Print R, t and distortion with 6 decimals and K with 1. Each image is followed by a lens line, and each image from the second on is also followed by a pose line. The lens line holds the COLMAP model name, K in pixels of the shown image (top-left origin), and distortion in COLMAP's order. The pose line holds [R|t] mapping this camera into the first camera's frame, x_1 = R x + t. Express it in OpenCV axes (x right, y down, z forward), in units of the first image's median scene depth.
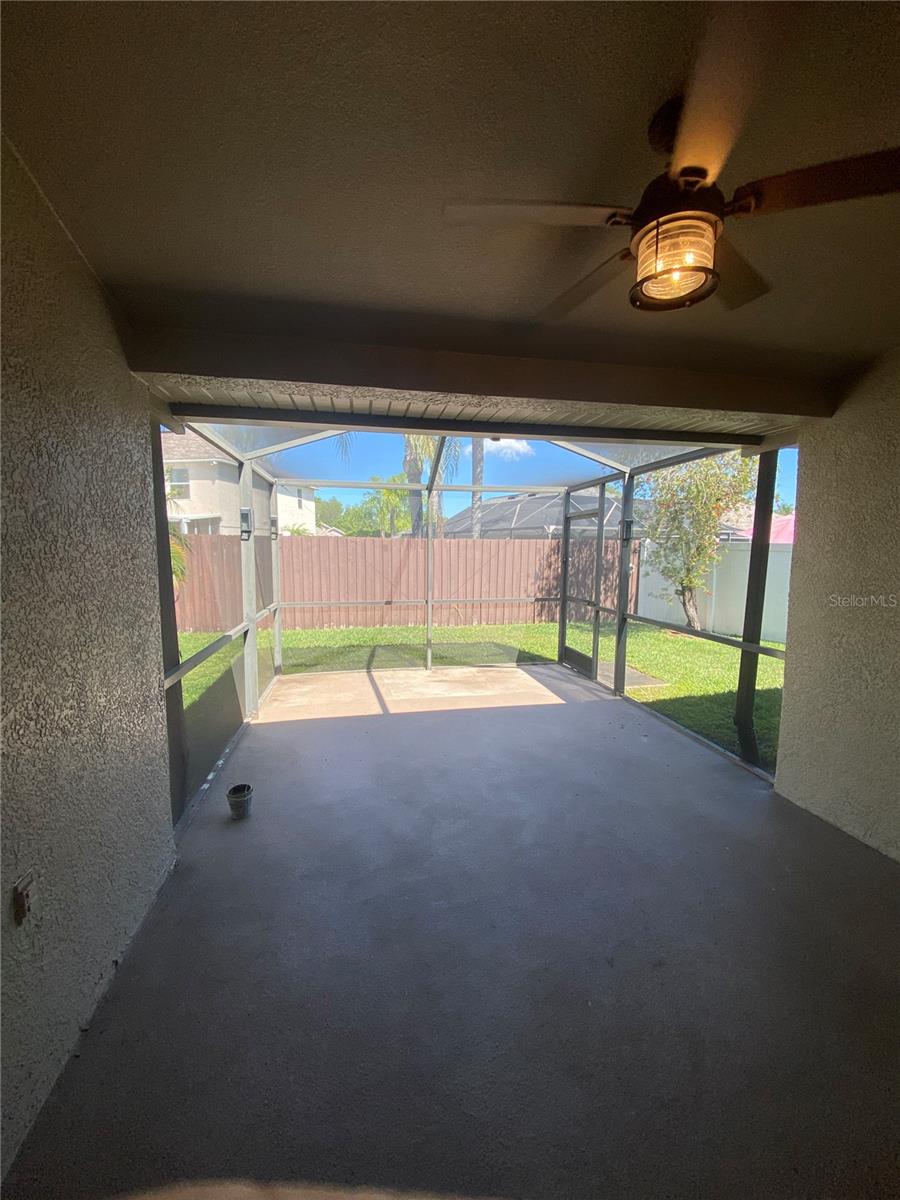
lens RADIAL K [[491.6, 0, 450.0], [0, 491.6, 600.0], [0, 0, 1]] dist [0.039944, -0.029256]
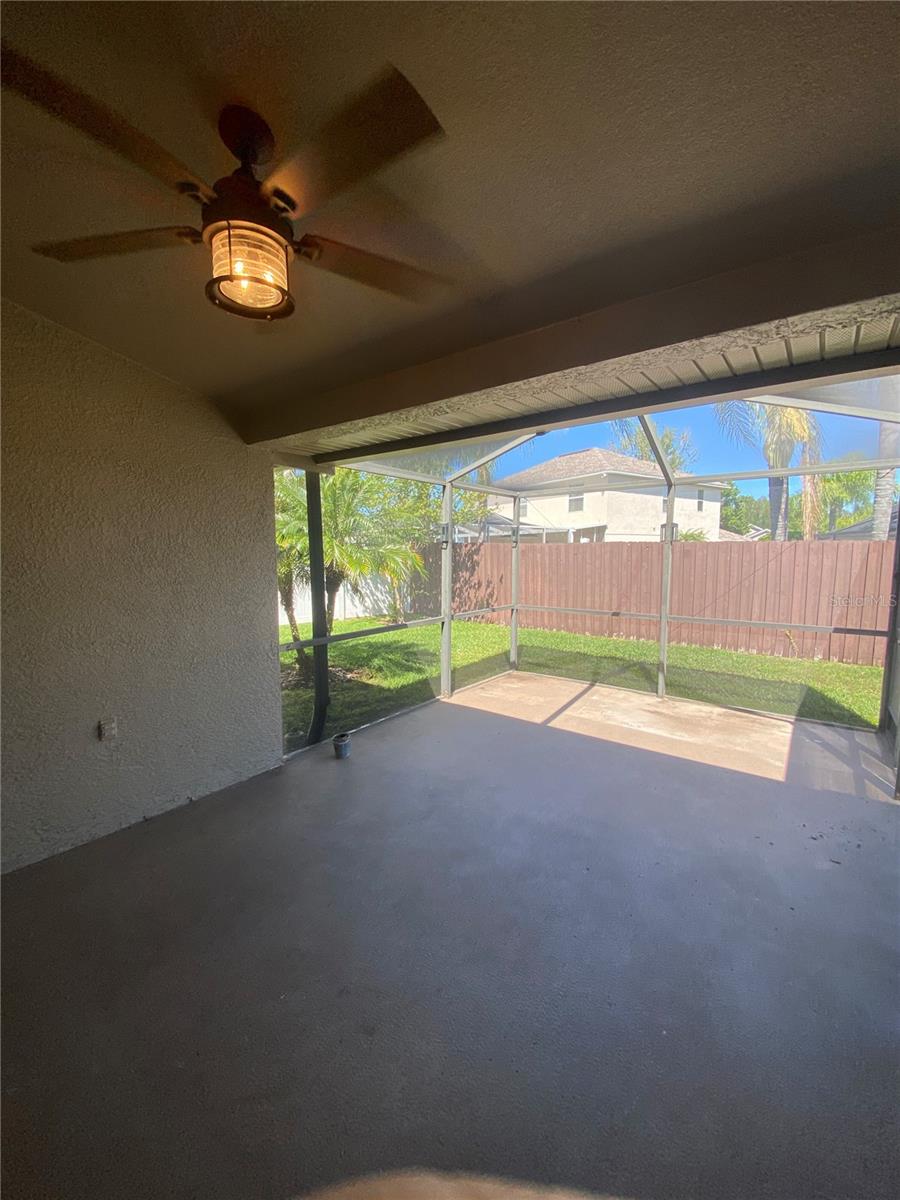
lens RADIAL K [[504.8, 0, 449.4], [0, 504.8, 593.6], [0, 0, 1]] dist [-0.066881, 0.000036]
pose [[0.594519, 0.057010, -0.802058, 0.452772], [-0.076956, 0.996939, 0.013818, -0.021534], [0.800390, 0.053508, 0.597086, 0.211307]]
